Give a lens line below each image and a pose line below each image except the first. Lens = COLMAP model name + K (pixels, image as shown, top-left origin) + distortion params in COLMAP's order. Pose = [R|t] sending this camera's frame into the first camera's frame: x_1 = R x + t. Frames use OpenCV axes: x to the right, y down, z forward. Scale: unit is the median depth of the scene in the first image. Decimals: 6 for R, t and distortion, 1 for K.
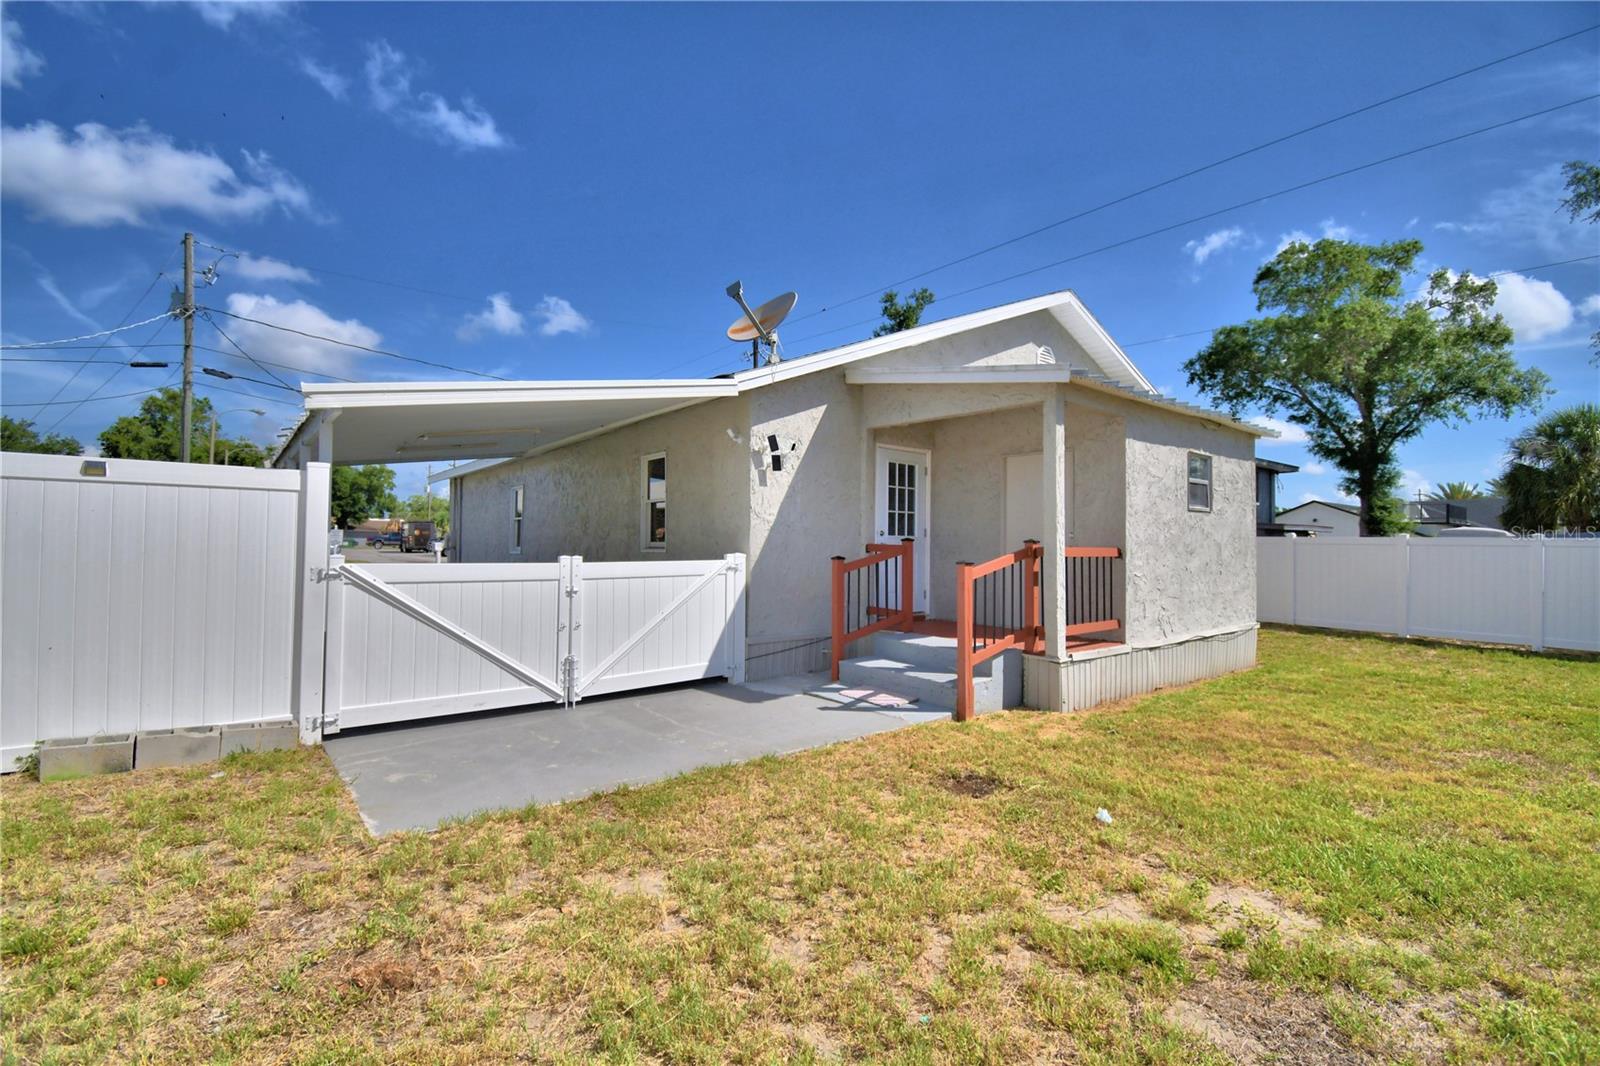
lens RADIAL K [[701.7, 0, 794.2], [0, 701.7, 535.9], [0, 0, 1]] dist [0.027230, -0.027574]
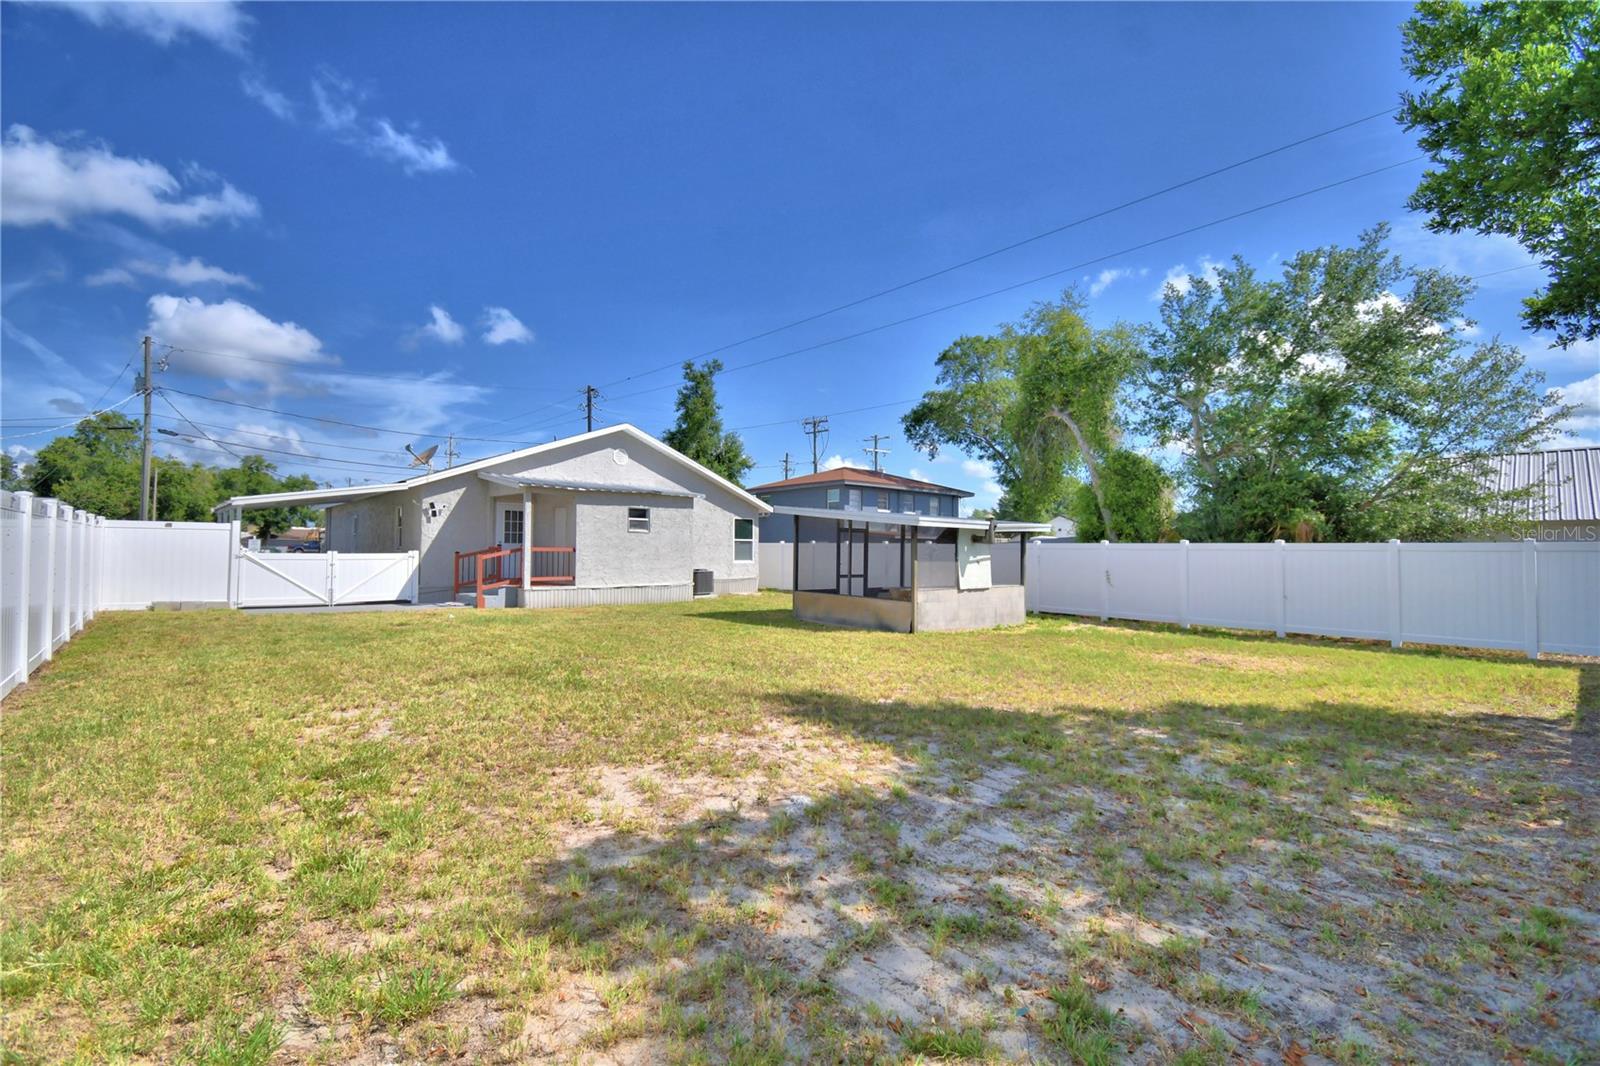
lens RADIAL K [[701.7, 0, 794.2], [0, 701.7, 535.9], [0, 0, 1]] dist [0.027230, -0.027574]
pose [[0.998456, 0.001420, 0.055523, 0.976605], [-0.001087, 0.999981, -0.006023, -0.012194], [-0.055531, 0.005953, 0.998439, -1.362401]]
